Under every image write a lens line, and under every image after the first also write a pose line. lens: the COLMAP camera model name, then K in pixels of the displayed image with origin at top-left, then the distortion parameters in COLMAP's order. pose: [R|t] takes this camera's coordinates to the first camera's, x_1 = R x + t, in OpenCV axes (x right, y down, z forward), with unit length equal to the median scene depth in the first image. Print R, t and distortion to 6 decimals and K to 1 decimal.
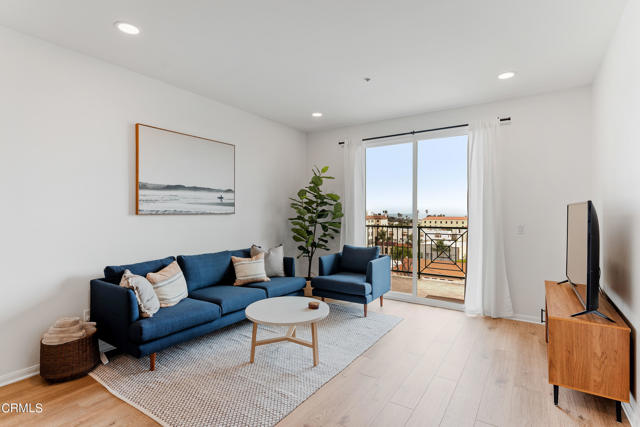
lens RADIAL K [[317.4, 0, 321.9], [0, 317.4, 212.9], [0, 0, 1]] dist [0.001539, -0.000453]
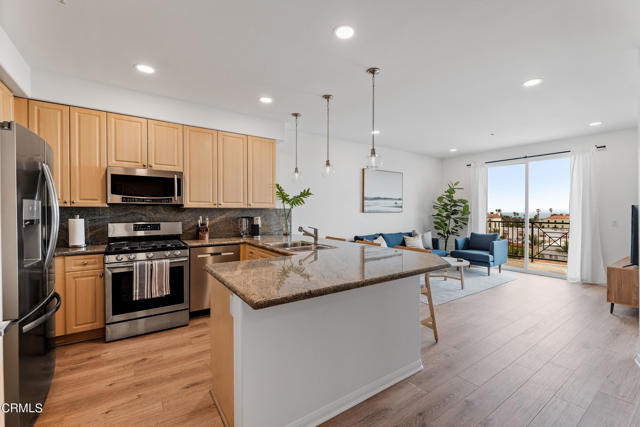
lens RADIAL K [[271.9, 0, 317.0], [0, 271.9, 214.1], [0, 0, 1]] dist [-0.012484, -0.000143]
pose [[0.923425, 0.002824, -0.383768, -0.132910], [0.000396, 0.999965, 0.008310, 0.000967], [0.383778, -0.007825, 0.923392, -0.559618]]
